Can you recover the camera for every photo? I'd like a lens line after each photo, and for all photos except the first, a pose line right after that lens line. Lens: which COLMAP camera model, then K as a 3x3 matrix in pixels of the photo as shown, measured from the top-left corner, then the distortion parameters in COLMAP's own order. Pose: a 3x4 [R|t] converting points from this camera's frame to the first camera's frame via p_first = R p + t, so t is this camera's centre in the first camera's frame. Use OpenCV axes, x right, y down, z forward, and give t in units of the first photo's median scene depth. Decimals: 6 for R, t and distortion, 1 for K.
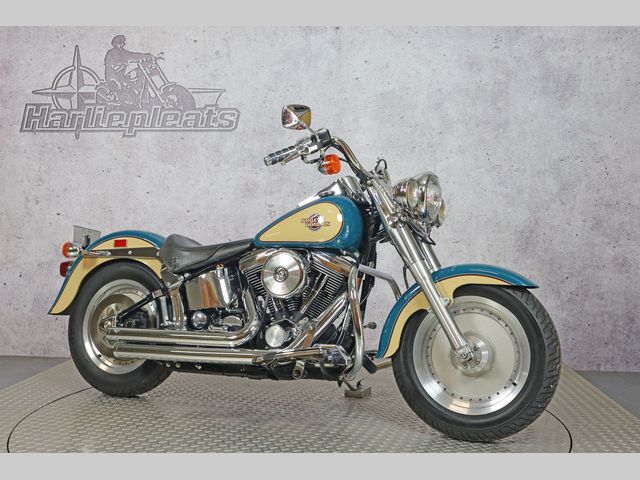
lens RADIAL K [[691.5, 0, 319.1], [0, 691.5, 255.5], [0, 0, 1]] dist [0.020690, 0.018798]
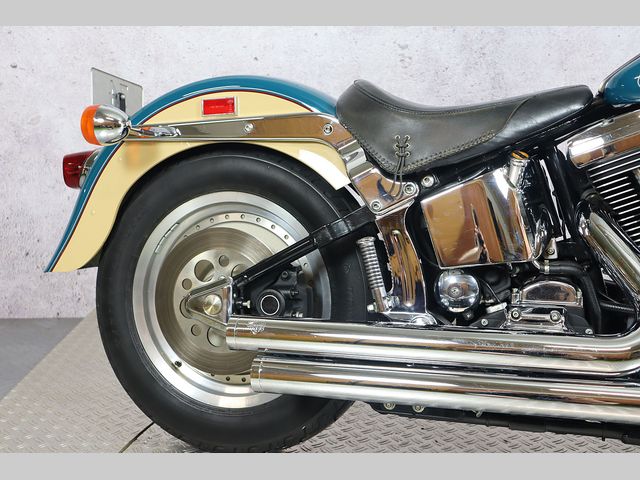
lens RADIAL K [[690.7, 0, 320.0], [0, 690.7, 240.0], [0, 0, 1]] dist [0.016736, 0.064092]
pose [[0.994082, -0.034995, 0.102844, -0.272356], [0.020114, 0.989616, 0.142319, 0.003881], [-0.106757, -0.139408, 0.984463, 0.570481]]
